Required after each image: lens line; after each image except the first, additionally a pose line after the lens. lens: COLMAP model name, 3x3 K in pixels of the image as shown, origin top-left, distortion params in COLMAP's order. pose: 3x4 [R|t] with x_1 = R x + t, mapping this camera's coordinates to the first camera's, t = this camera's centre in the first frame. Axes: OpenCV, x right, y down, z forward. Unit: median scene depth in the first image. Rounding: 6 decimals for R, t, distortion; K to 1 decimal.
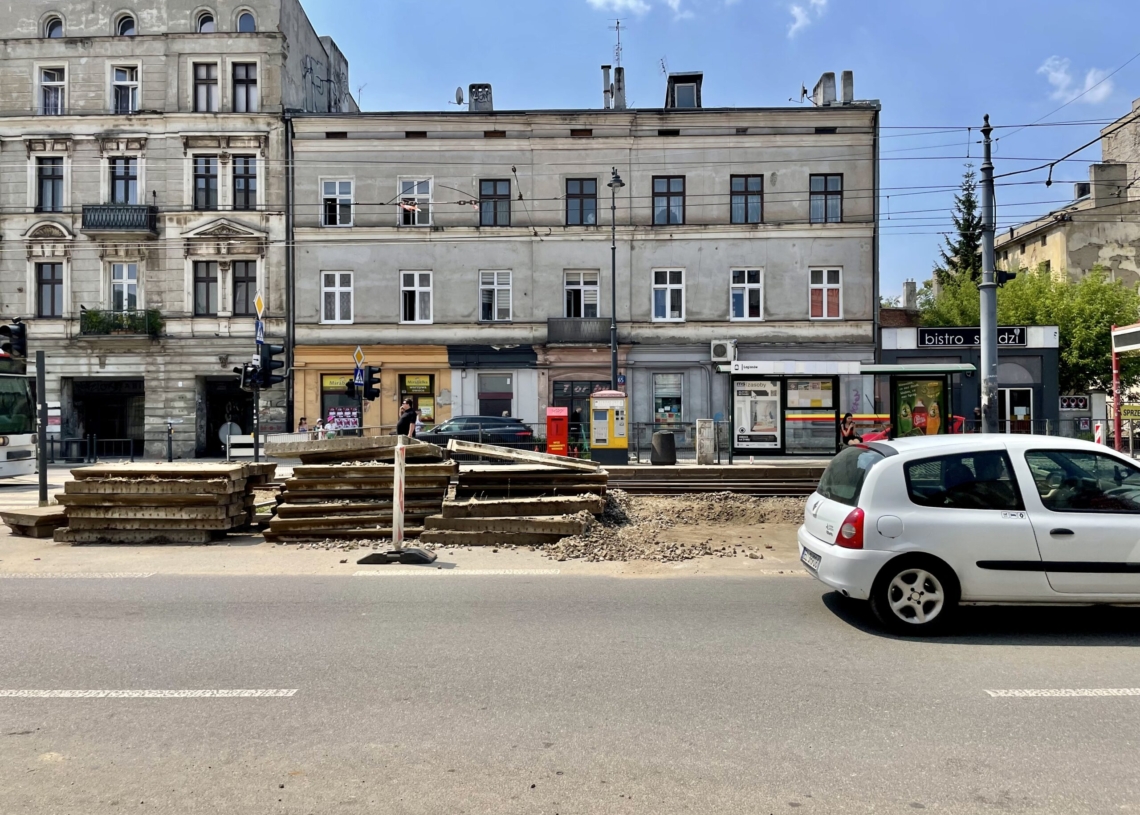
lens RADIAL K [[858.5, 0, 567.8], [0, 858.5, 398.4], [0, 0, 1]] dist [0.075773, -0.102318]
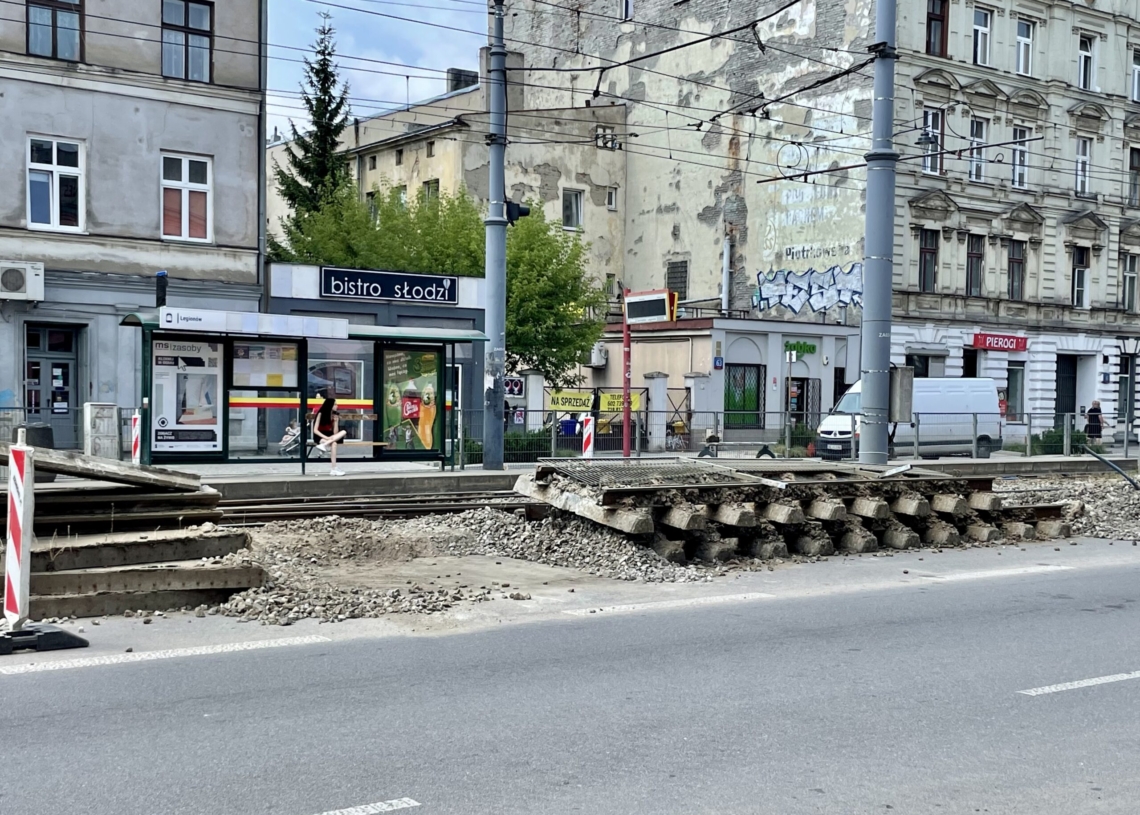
lens RADIAL K [[1488.7, 0, 559.0], [0, 1488.7, 442.7], [0, 0, 1]] dist [0.080897, 0.000000]
pose [[0.780610, -0.000953, 0.625018, -0.155837], [-0.030503, 0.998749, 0.039620, 0.000806], [-0.624274, -0.049992, 0.779604, 0.003141]]
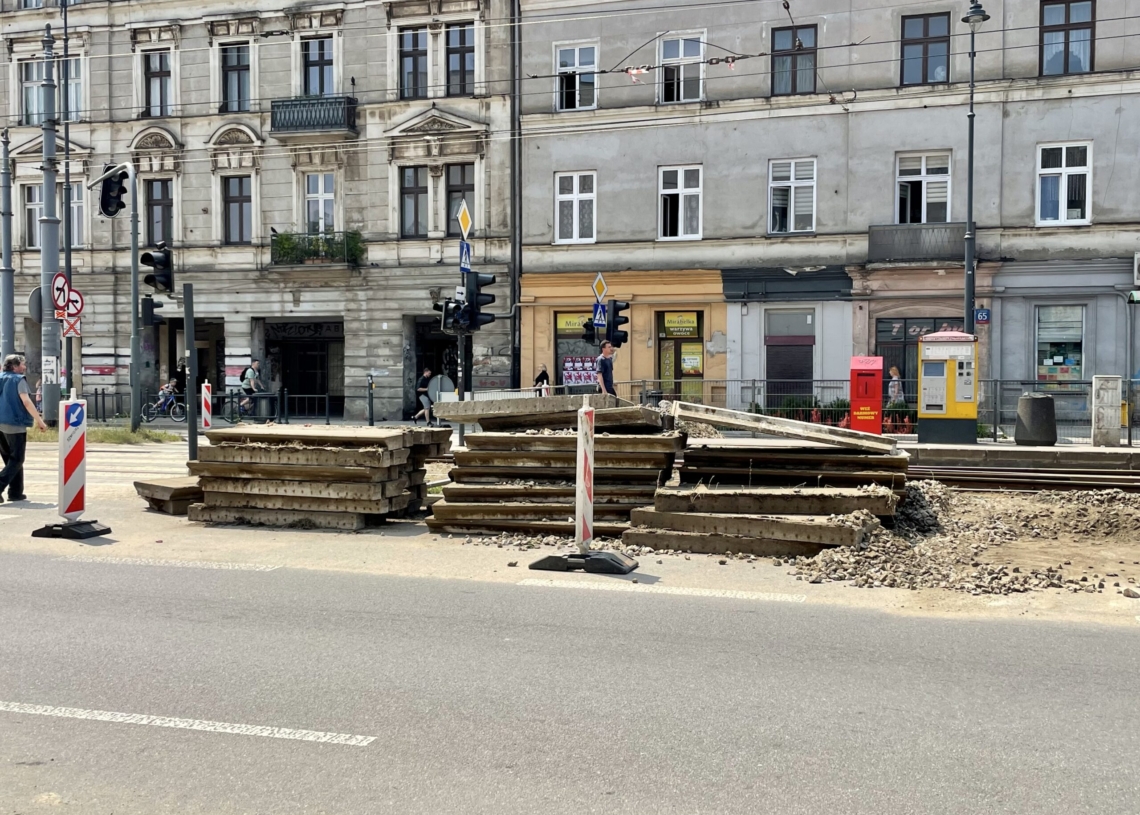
lens RADIAL K [[1190.9, 0, 565.5], [0, 1190.9, 396.9], [0, 0, 1]] dist [0.058719, 0.000000]
pose [[0.957421, 0.012791, -0.288412, 0.021187], [-0.000227, 0.999051, 0.043555, 0.000642], [0.288696, -0.041635, 0.956515, 0.014719]]
